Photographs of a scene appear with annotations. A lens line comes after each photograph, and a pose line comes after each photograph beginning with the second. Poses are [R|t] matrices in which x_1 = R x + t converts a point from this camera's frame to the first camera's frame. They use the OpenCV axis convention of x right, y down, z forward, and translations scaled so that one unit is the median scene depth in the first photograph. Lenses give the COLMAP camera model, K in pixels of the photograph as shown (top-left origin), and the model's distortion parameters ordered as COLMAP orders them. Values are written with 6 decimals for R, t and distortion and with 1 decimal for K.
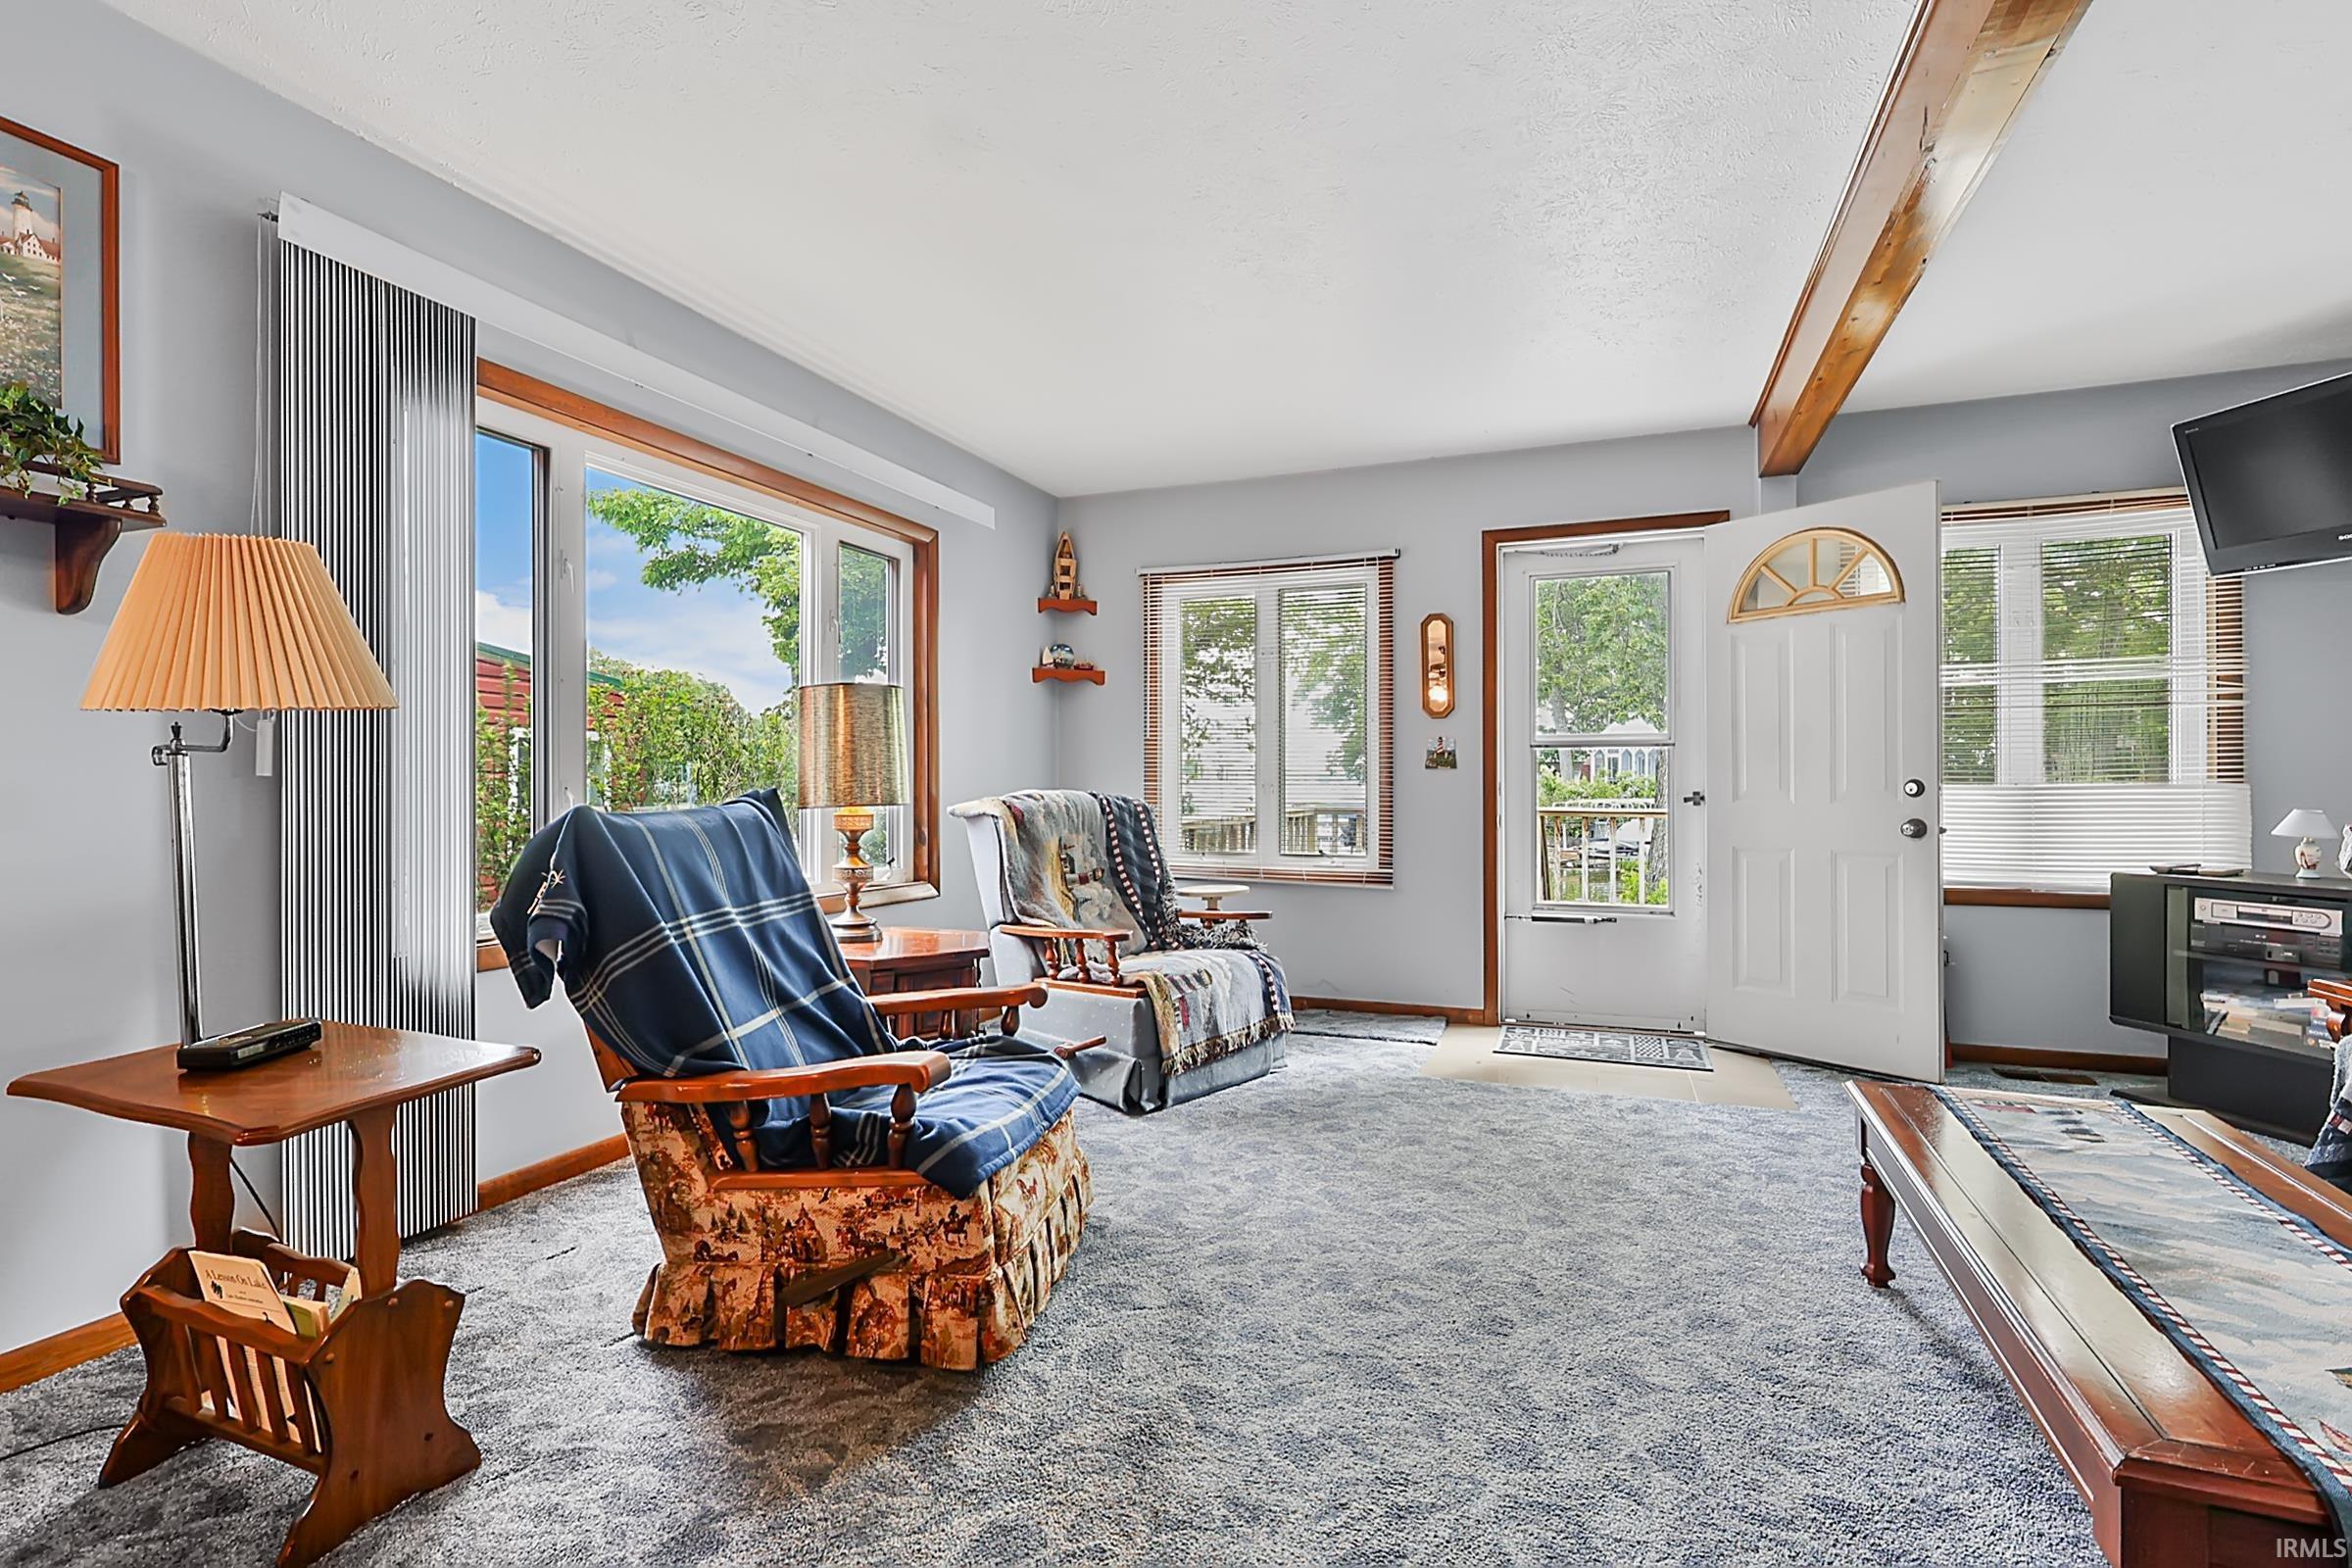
lens RADIAL K [[1089.1, 0, 1167.4], [0, 1089.1, 791.5], [0, 0, 1]] dist [-0.001979, -0.000382]
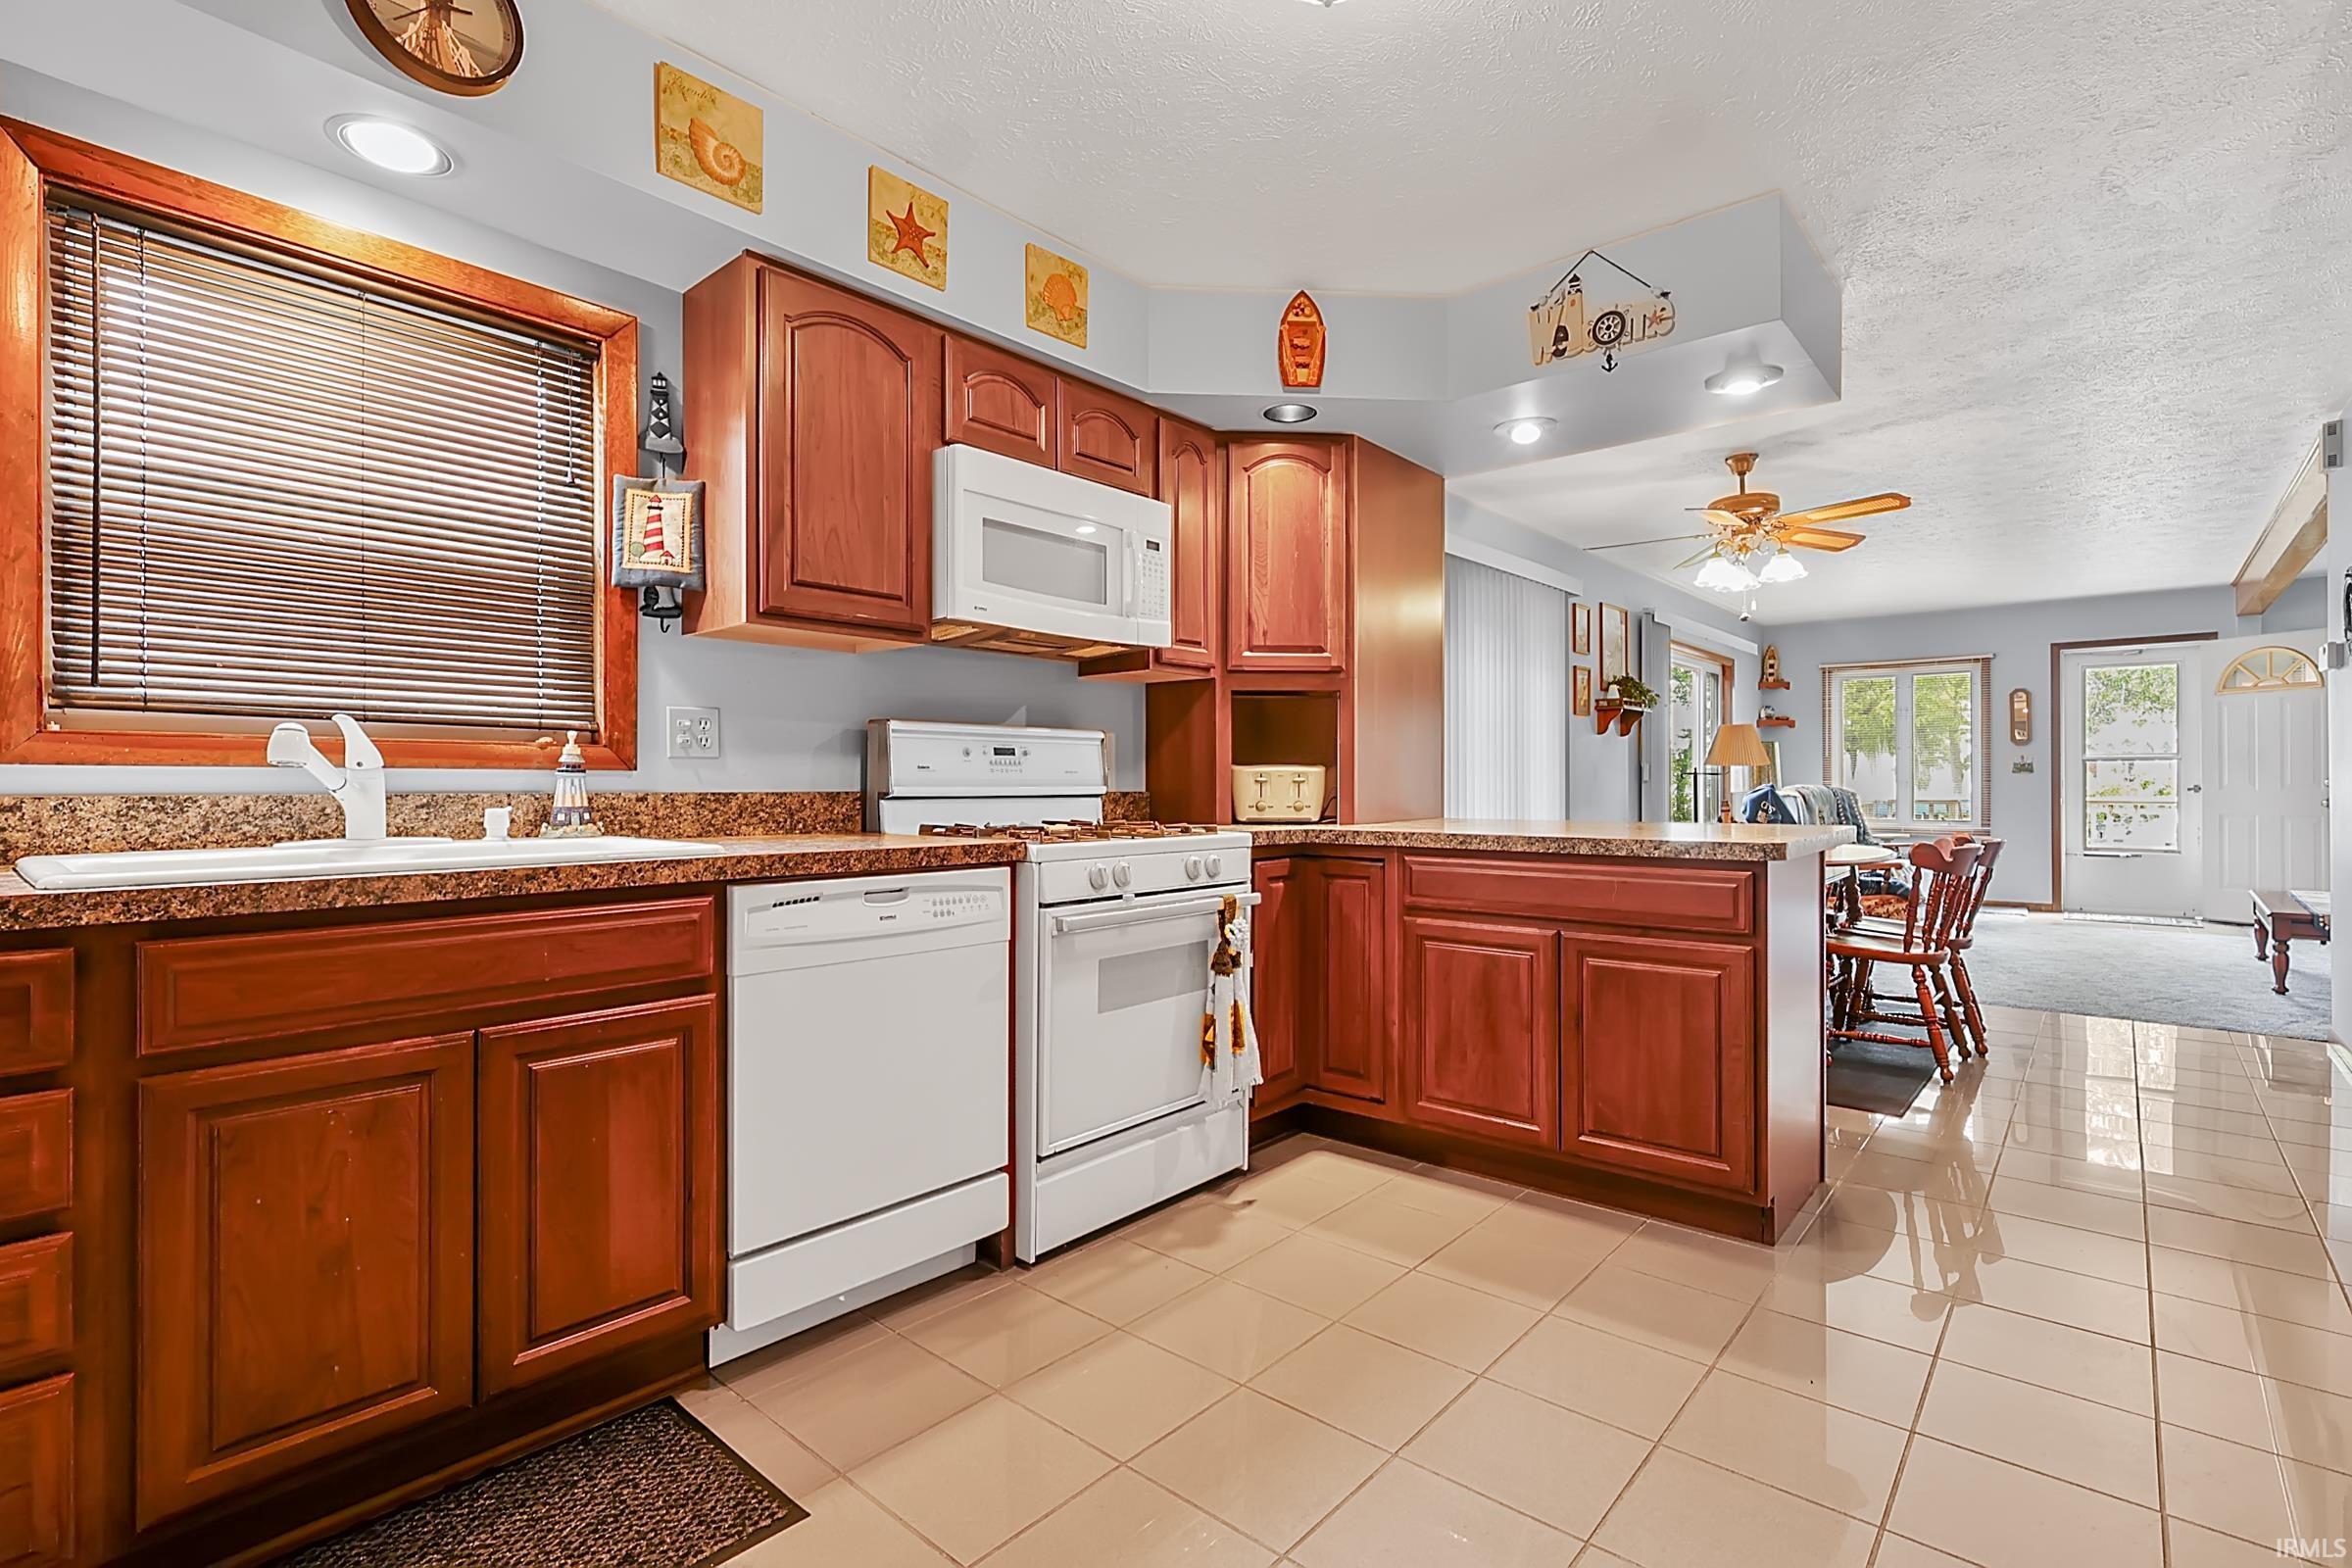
lens RADIAL K [[1089.1, 0, 1160.8], [0, 1089.1, 786.3], [0, 0, 1]] dist [-0.001979, -0.000382]
pose [[0.943385, -0.001170, -0.331699, -0.656899], [0.000369, 0.999997, -0.002477, 0.007220], [0.331701, 0.002214, 0.943382, -1.554511]]
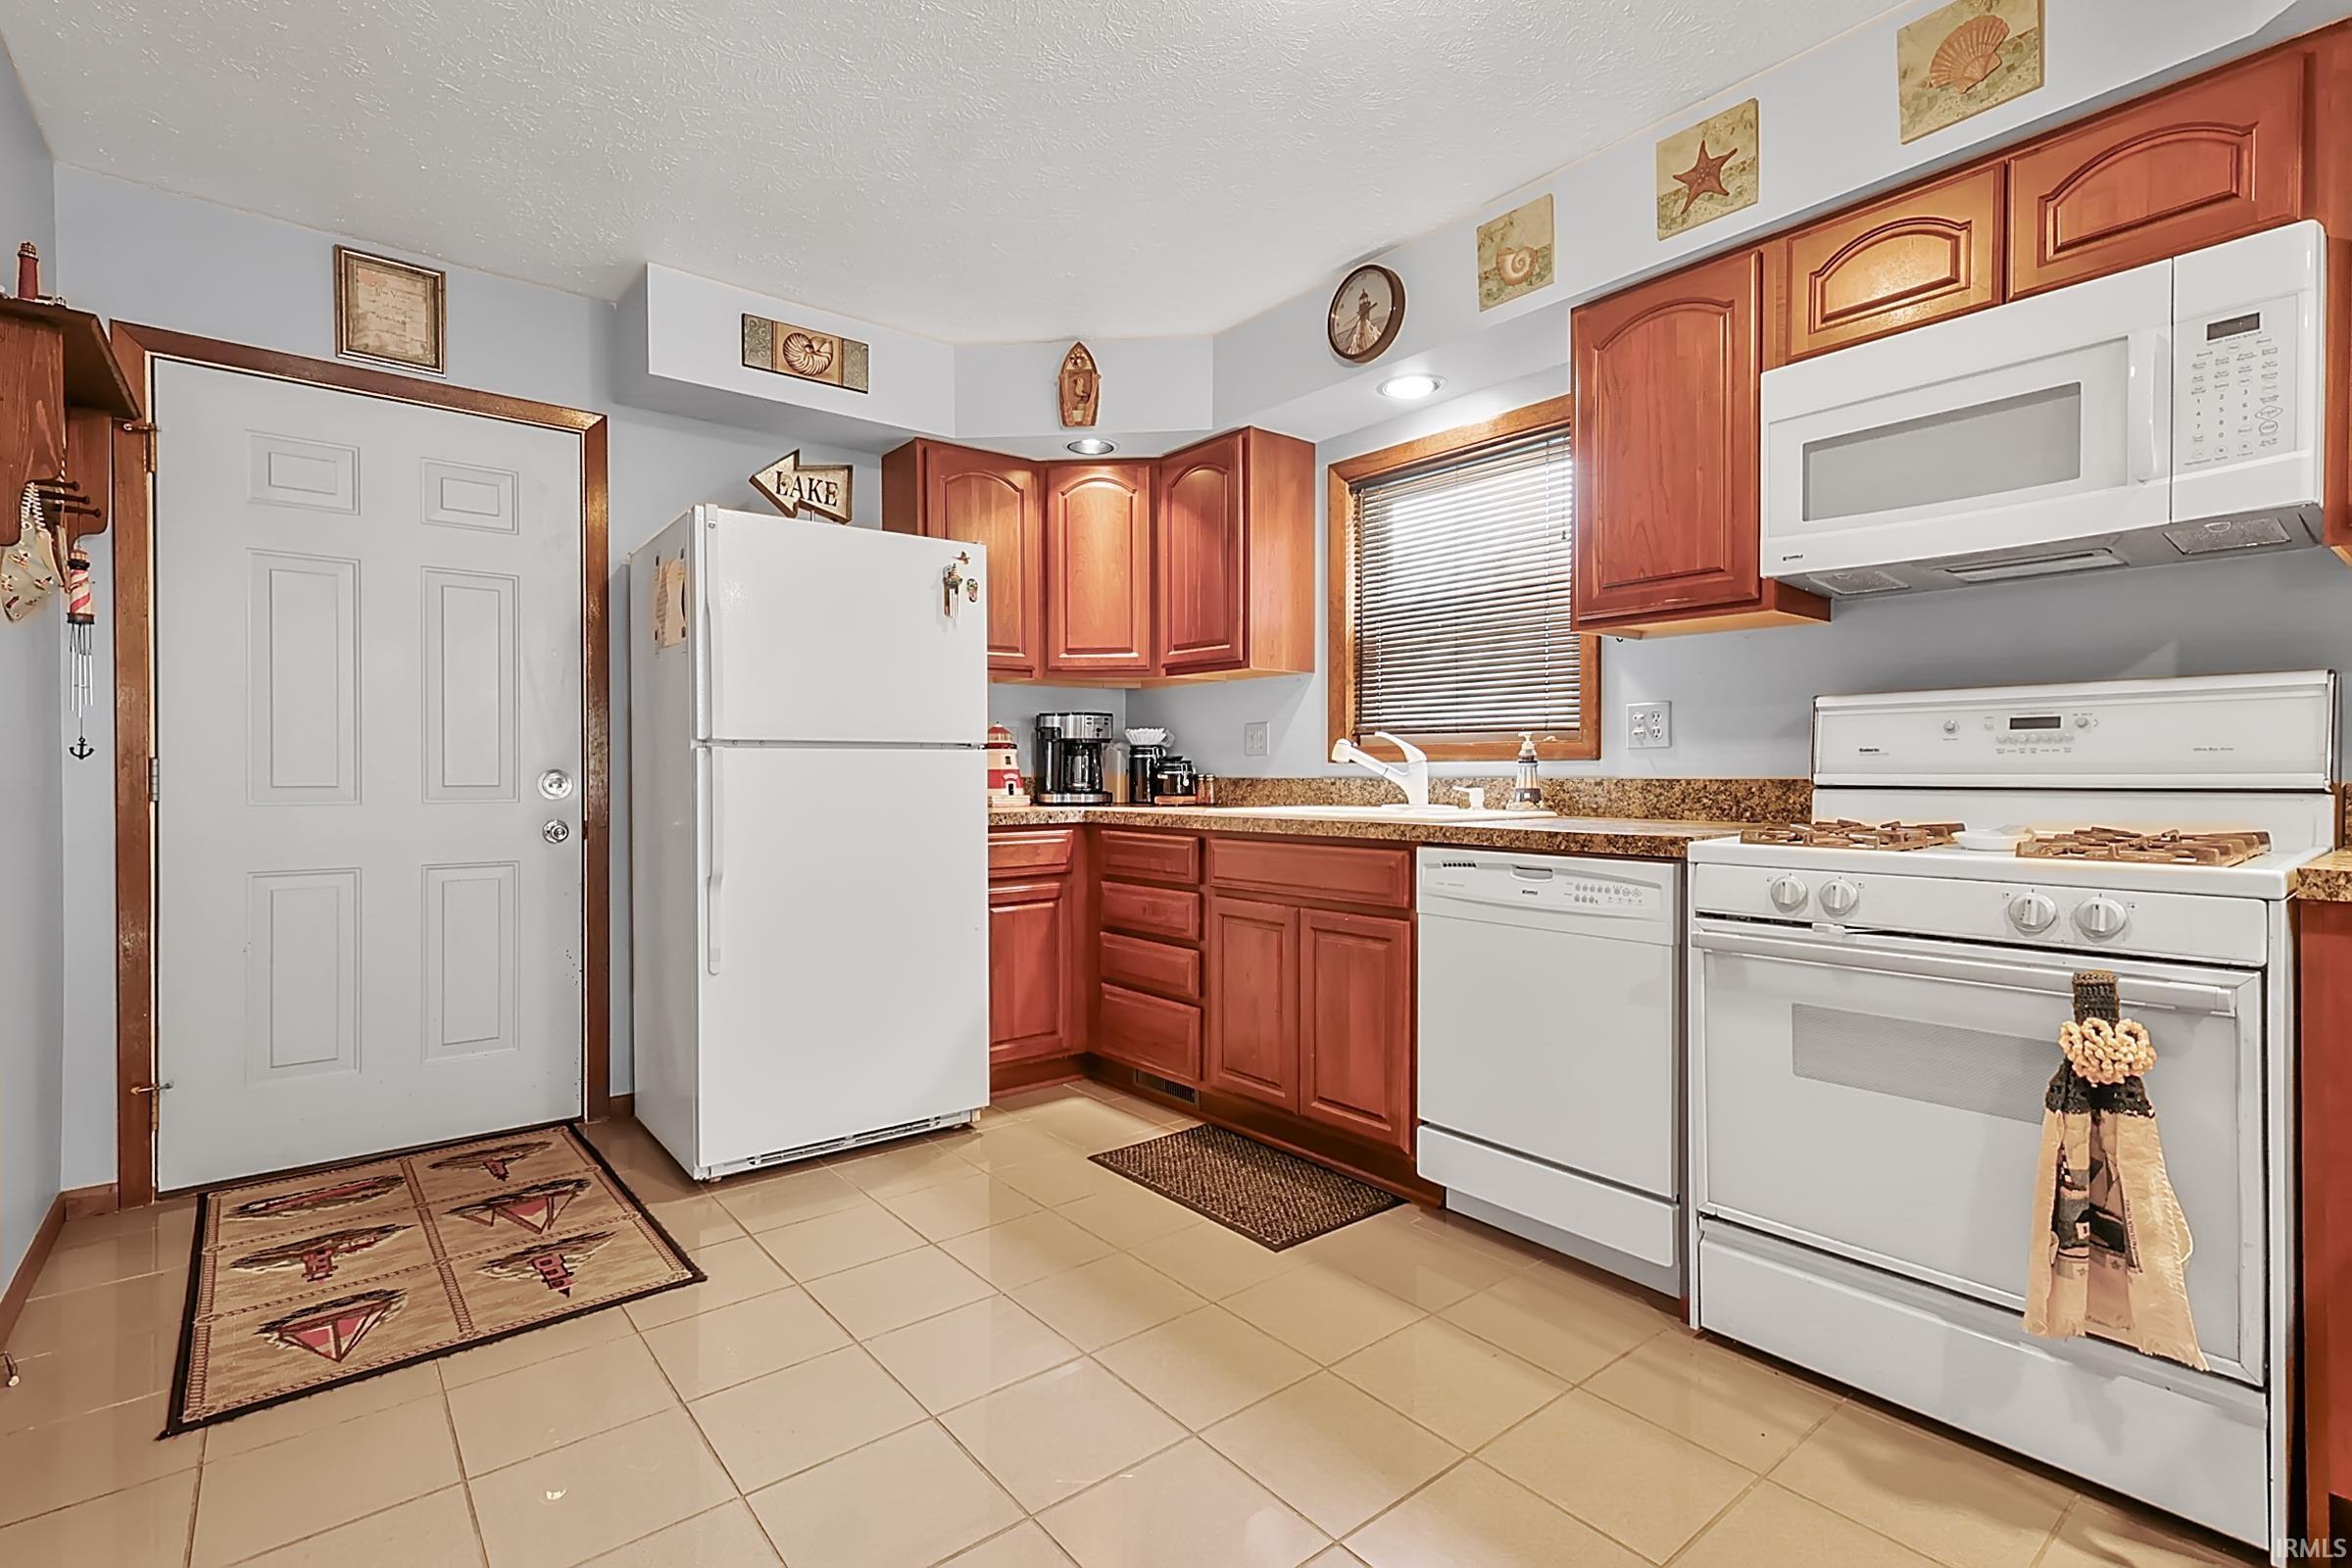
lens RADIAL K [[1089.1, 0, 1182.1], [0, 1089.1, 783.3], [0, 0, 1]] dist [-0.001979, -0.000382]
pose [[-0.486197, 0.006313, -0.873827, -0.334294], [-0.003618, 0.999951, 0.009237, 0.006699], [0.873842, 0.007653, -0.486150, -0.927107]]
